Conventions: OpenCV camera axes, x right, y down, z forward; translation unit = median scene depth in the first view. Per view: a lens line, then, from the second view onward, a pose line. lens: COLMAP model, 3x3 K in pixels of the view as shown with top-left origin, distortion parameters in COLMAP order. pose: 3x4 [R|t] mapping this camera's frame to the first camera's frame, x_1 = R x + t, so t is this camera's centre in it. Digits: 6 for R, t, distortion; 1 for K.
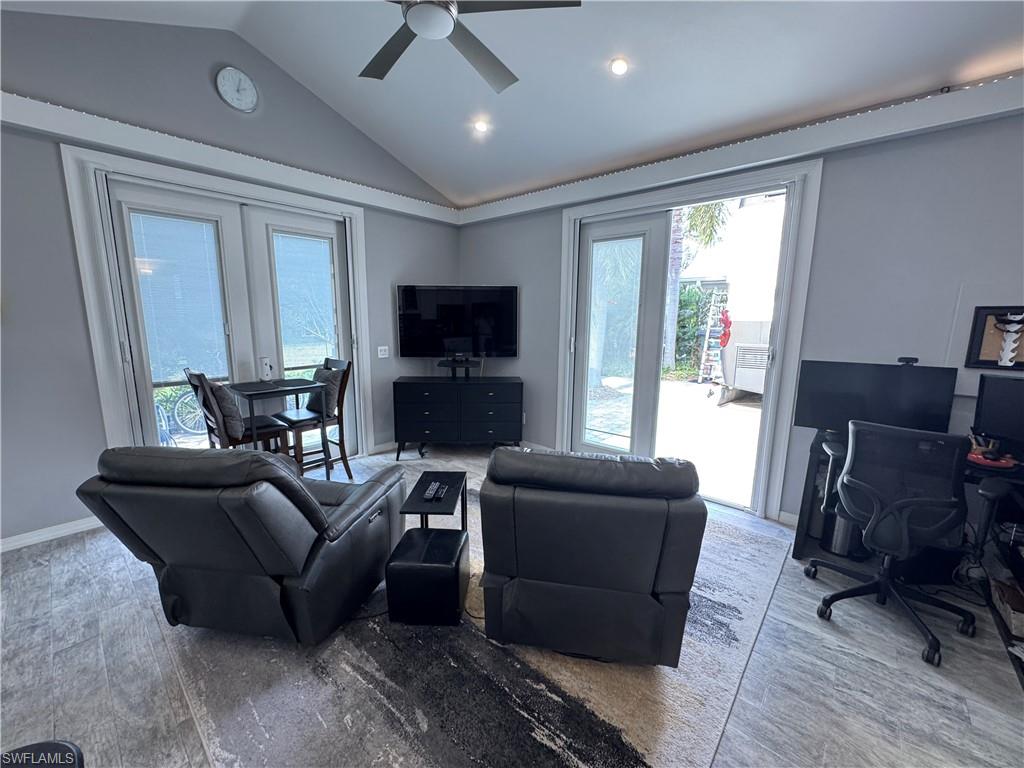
lens RADIAL K [[409.0, 0, 511.7], [0, 409.0, 383.9], [0, 0, 1]] dist [-0.003447, 0.000756]
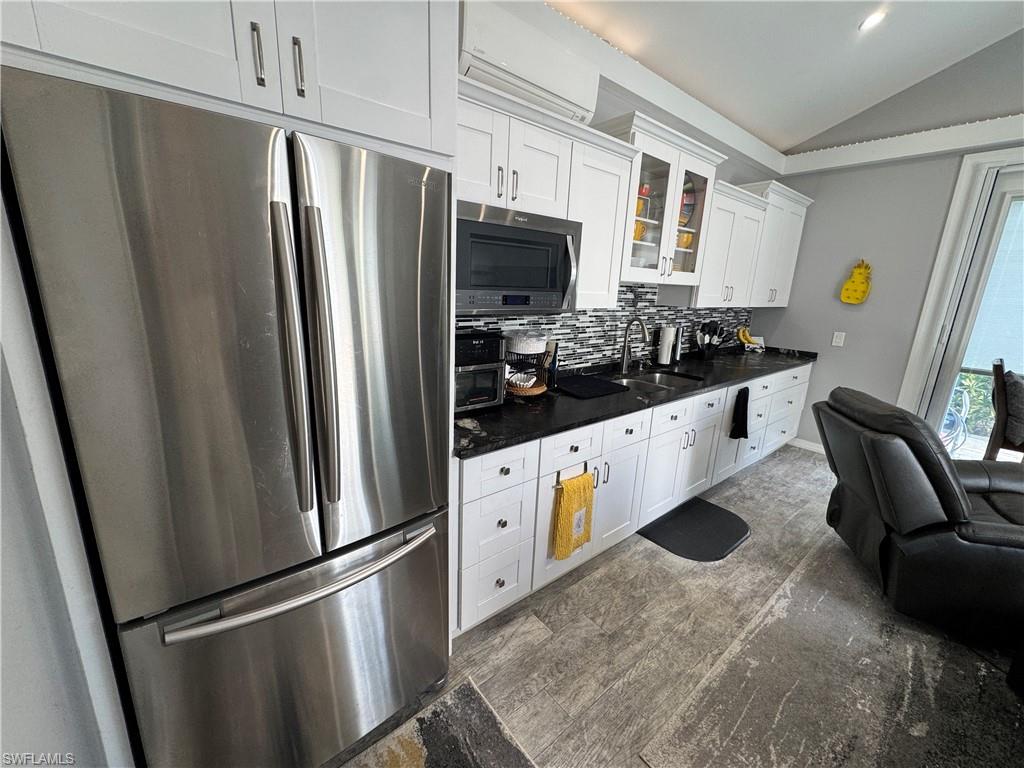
lens RADIAL K [[409.0, 0, 507.8], [0, 409.0, 384.2], [0, 0, 1]] dist [-0.003447, 0.000756]
pose [[-0.161319, 0.220437, -0.961969, 0.591640], [-0.203866, 0.946269, 0.251027, 0.025023], [0.965616, 0.236608, -0.107712, -0.003219]]
